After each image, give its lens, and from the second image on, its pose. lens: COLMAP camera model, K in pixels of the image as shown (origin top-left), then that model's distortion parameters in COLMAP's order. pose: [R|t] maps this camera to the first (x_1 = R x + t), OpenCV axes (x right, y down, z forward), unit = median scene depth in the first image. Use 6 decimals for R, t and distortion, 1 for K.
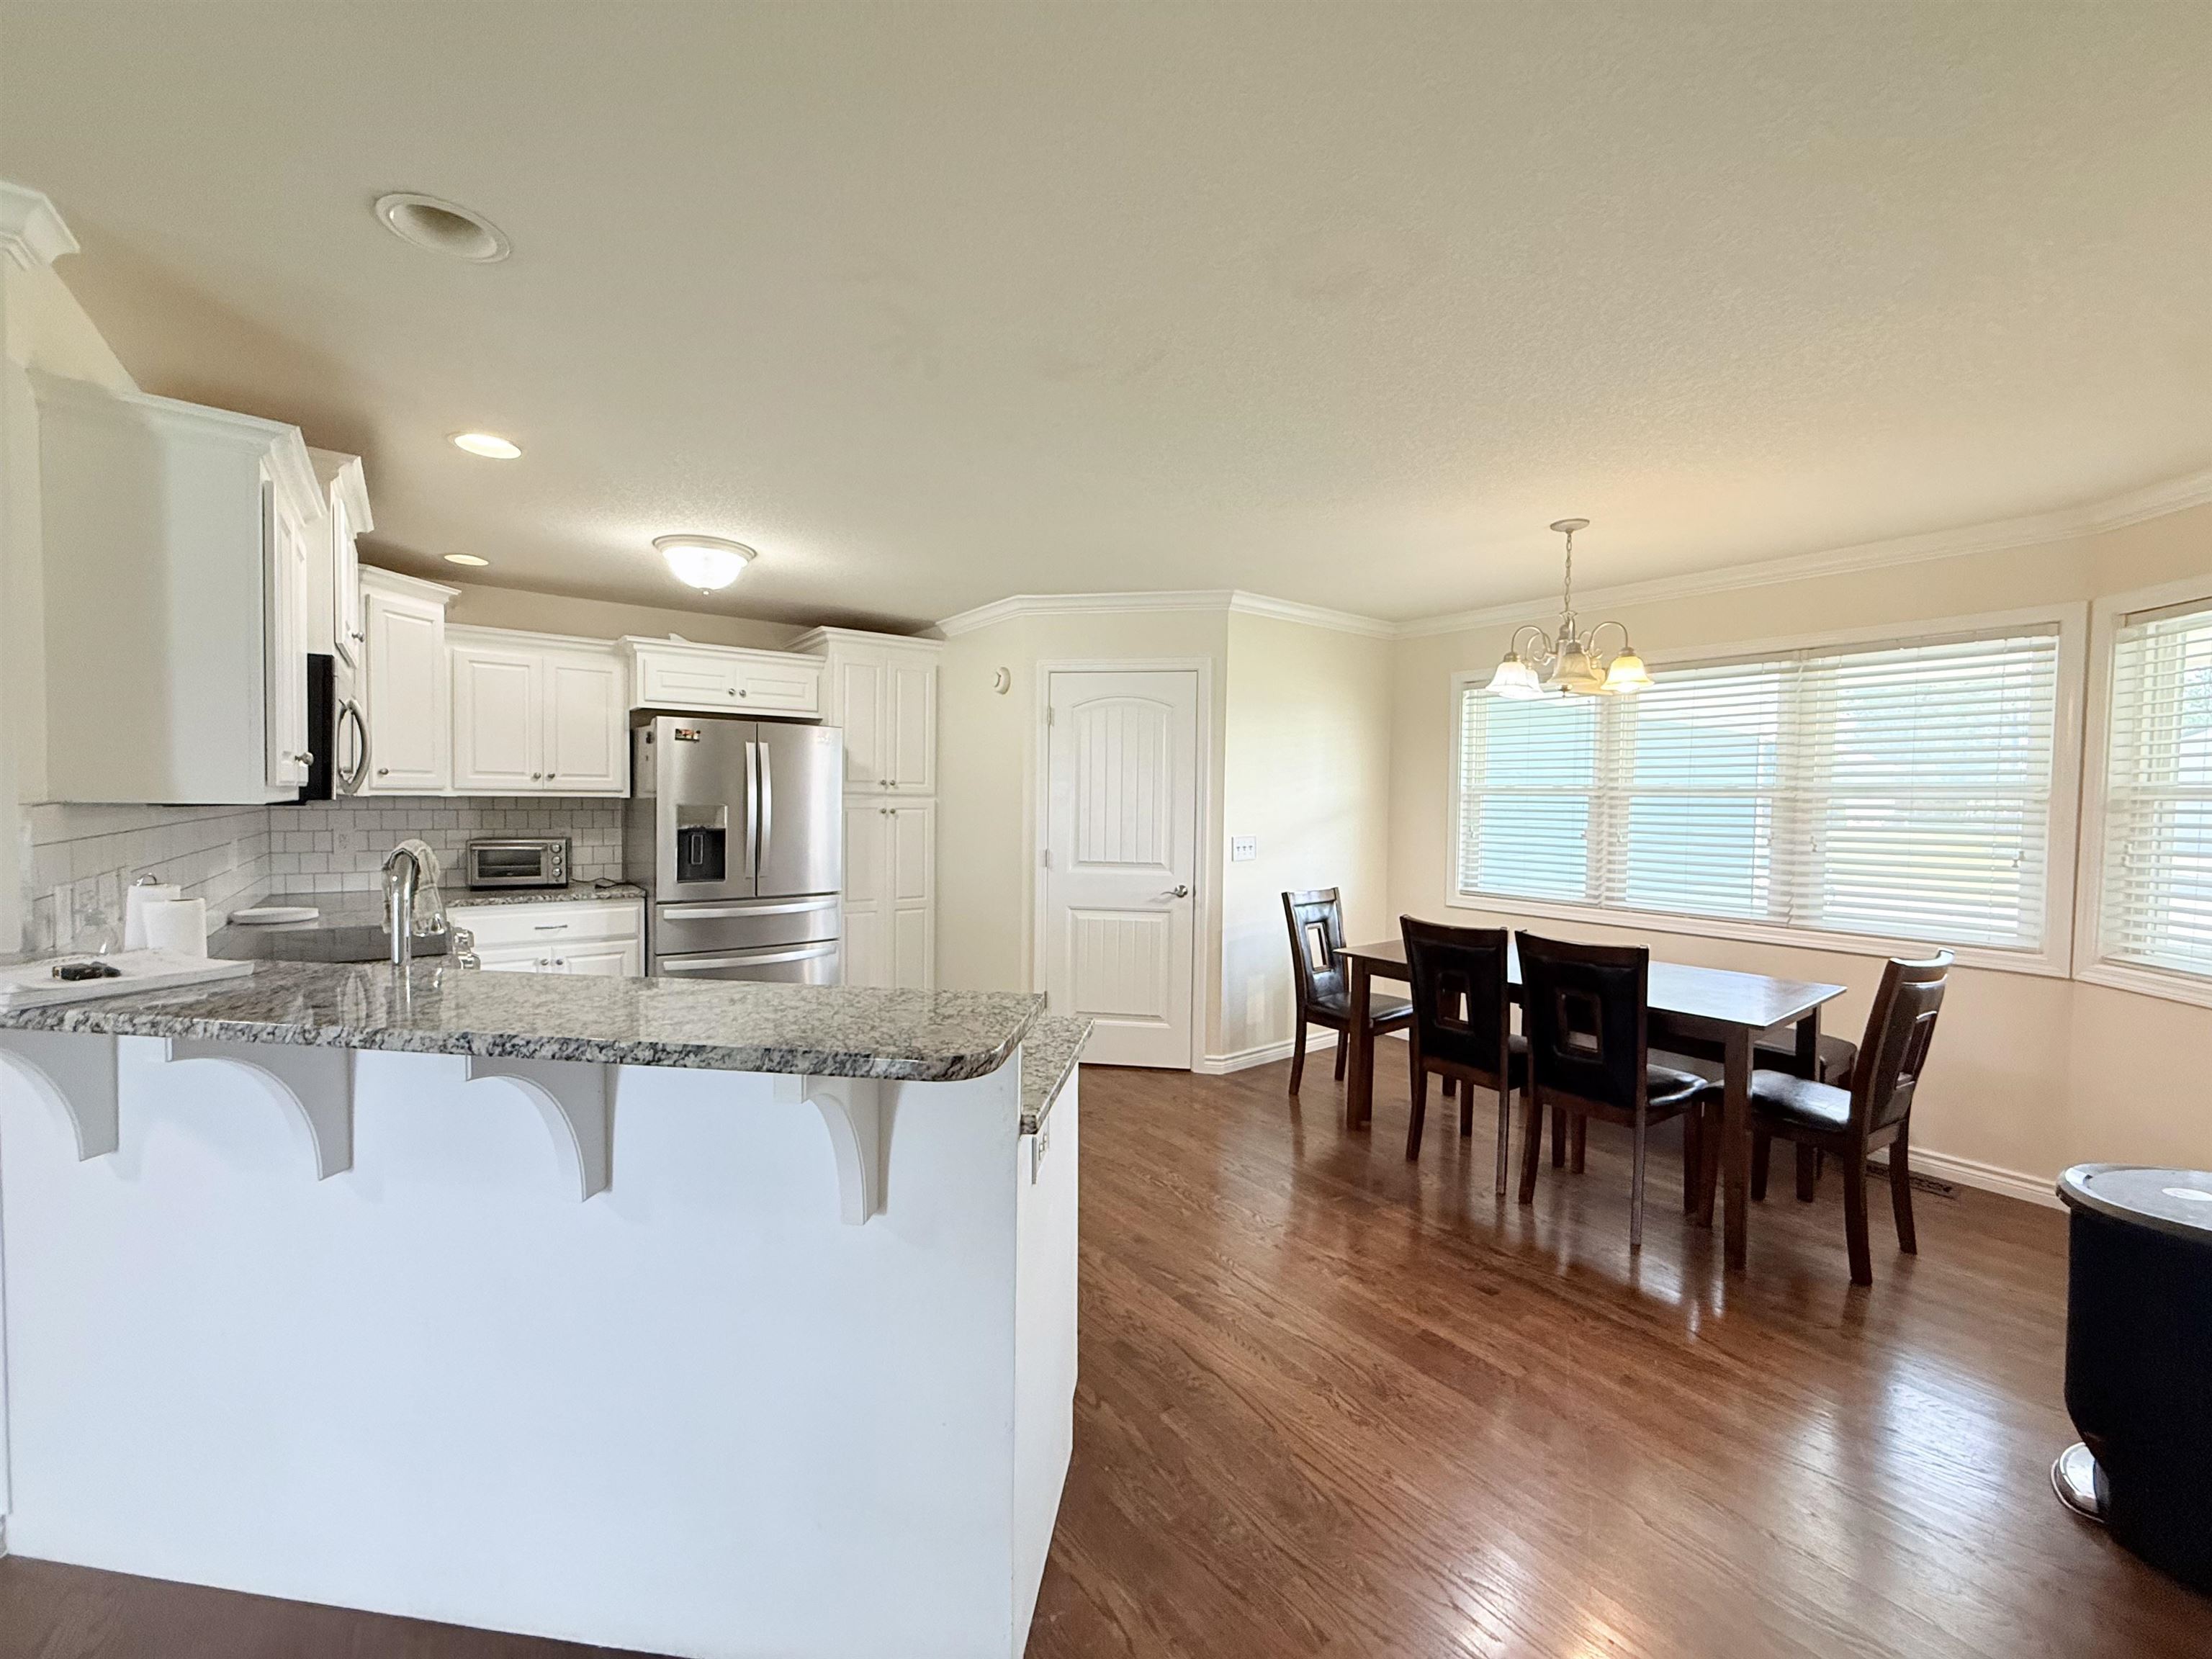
lens RADIAL K [[887.4, 0, 1104.3], [0, 887.4, 824.8], [0, 0, 1]] dist [0.003717, 0.000179]
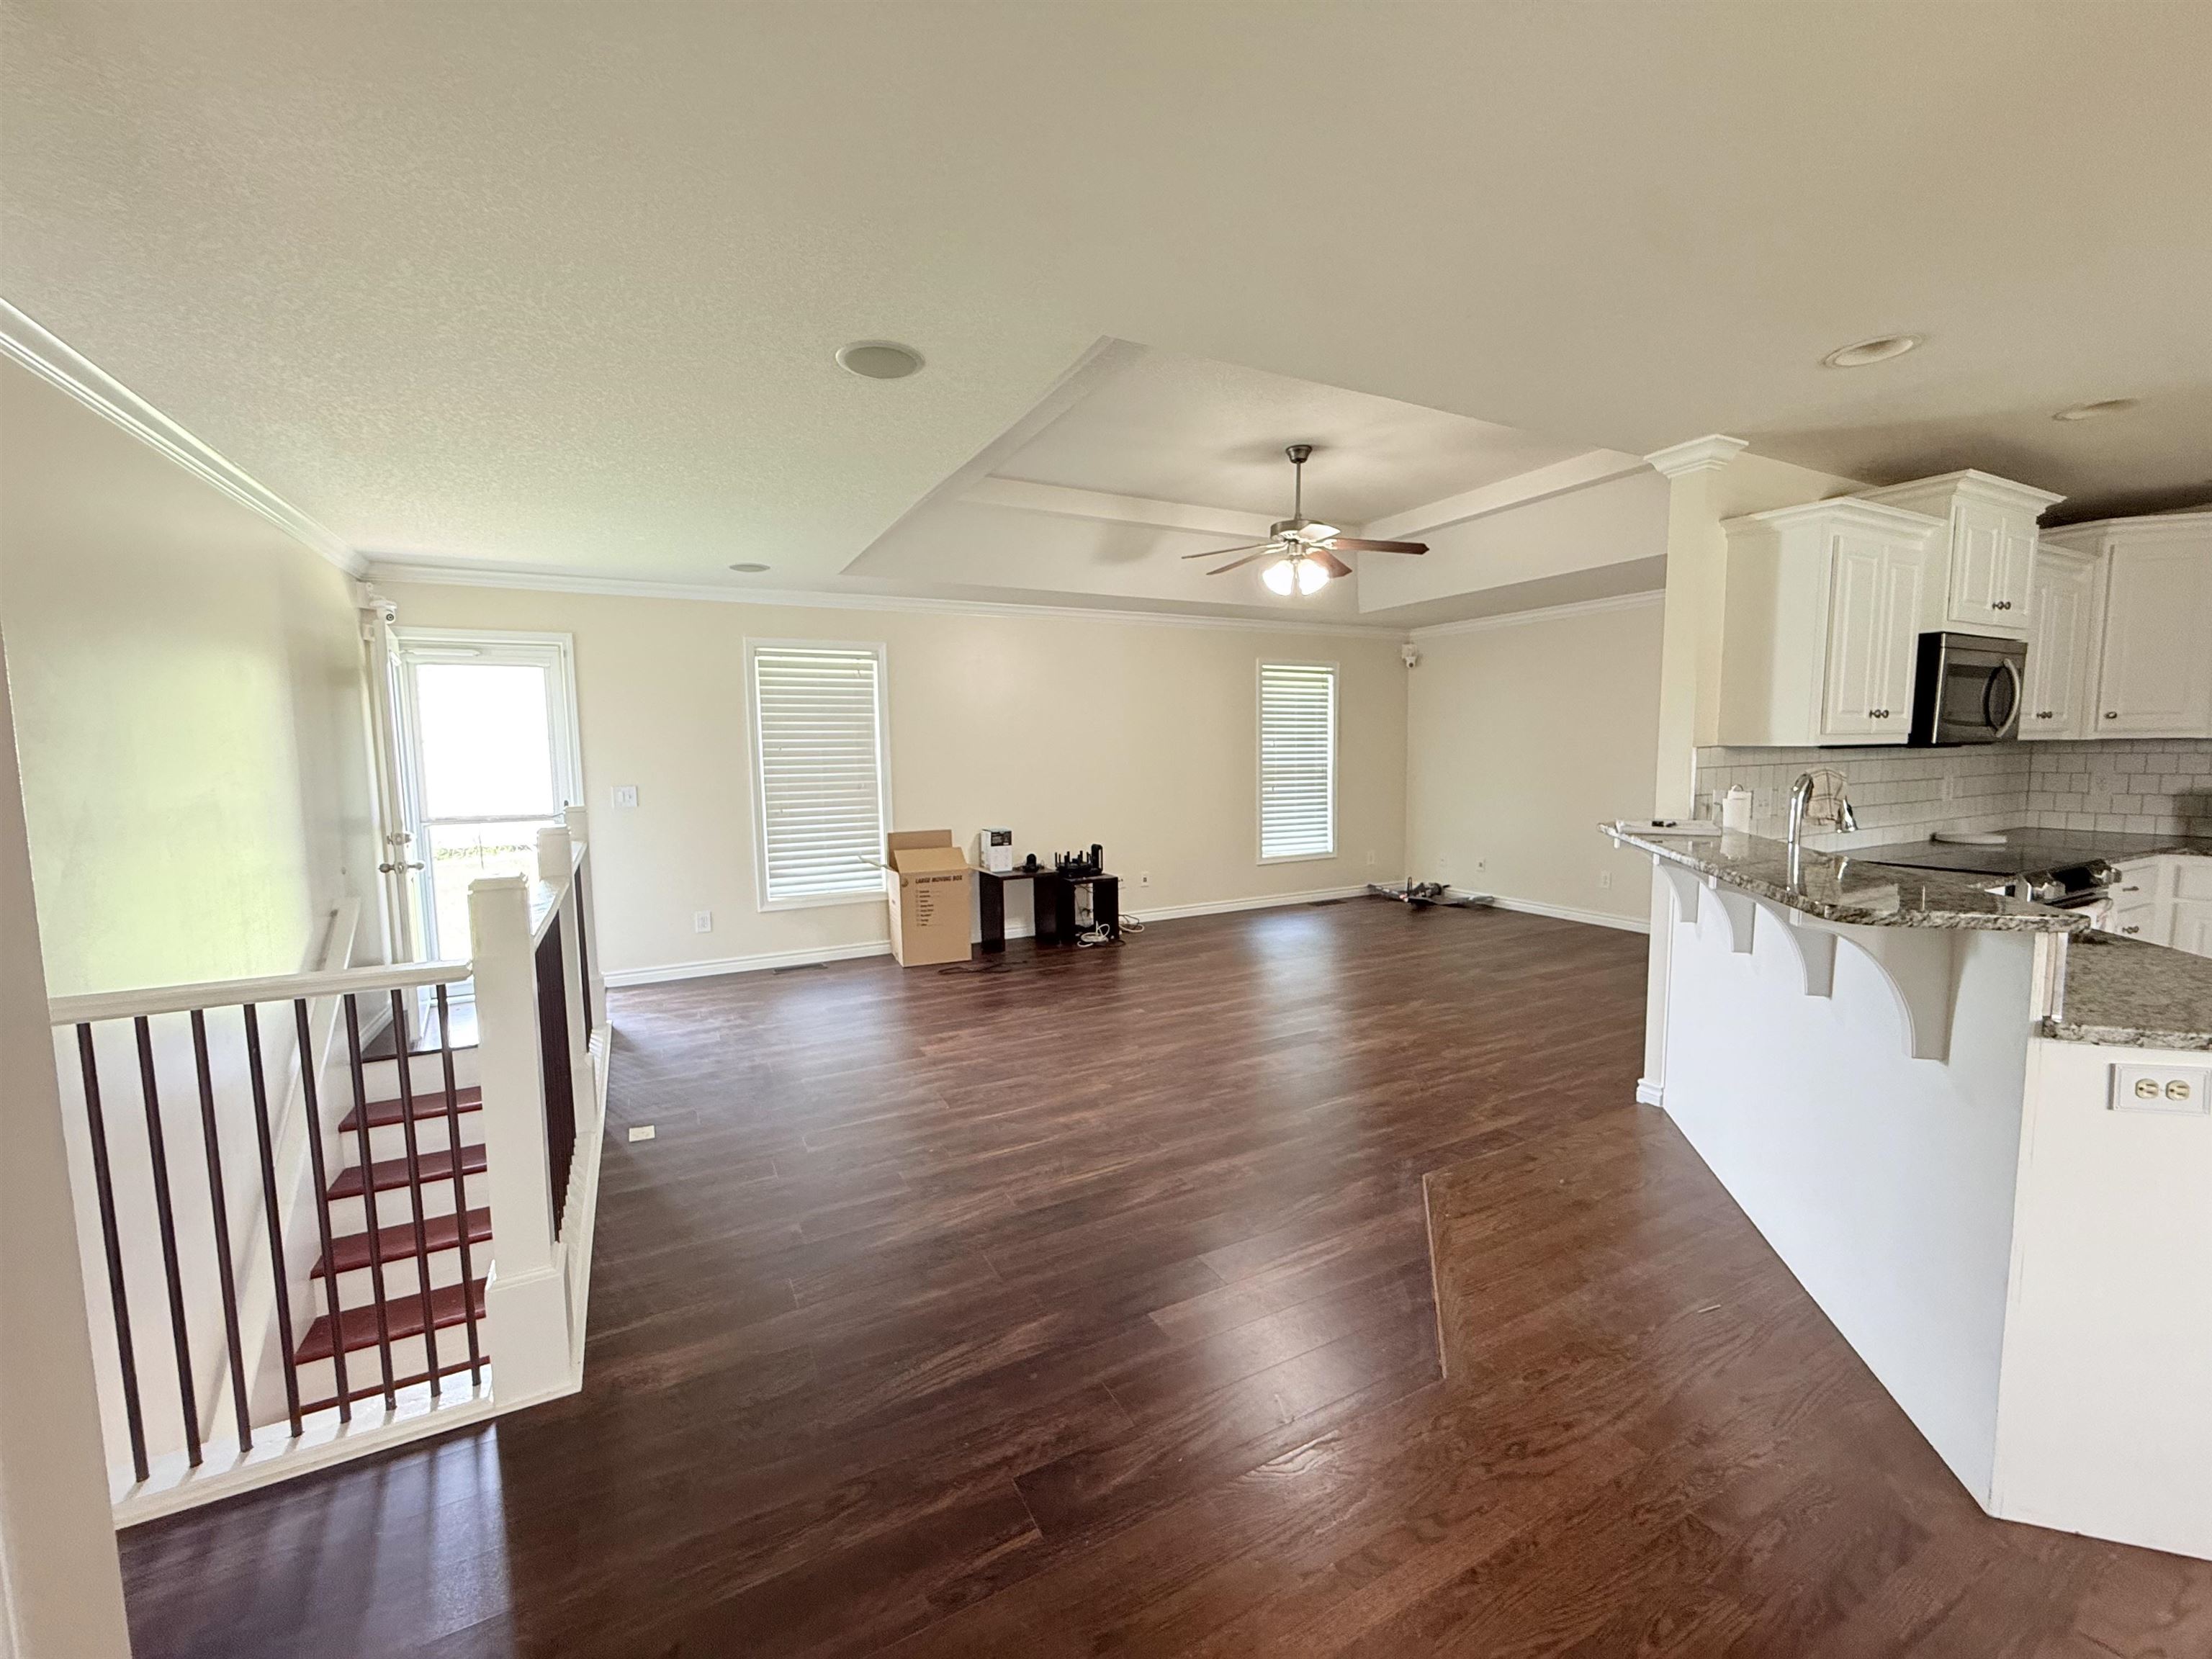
lens RADIAL K [[887.4, 0, 1105.6], [0, 887.4, 831.0], [0, 0, 1]] dist [0.003717, 0.000179]
pose [[-0.164759, 0.083435, -0.982799, 0.647611], [-0.019366, 0.995950, 0.087798, 0.009626], [0.986144, 0.033498, -0.162476, 0.014802]]
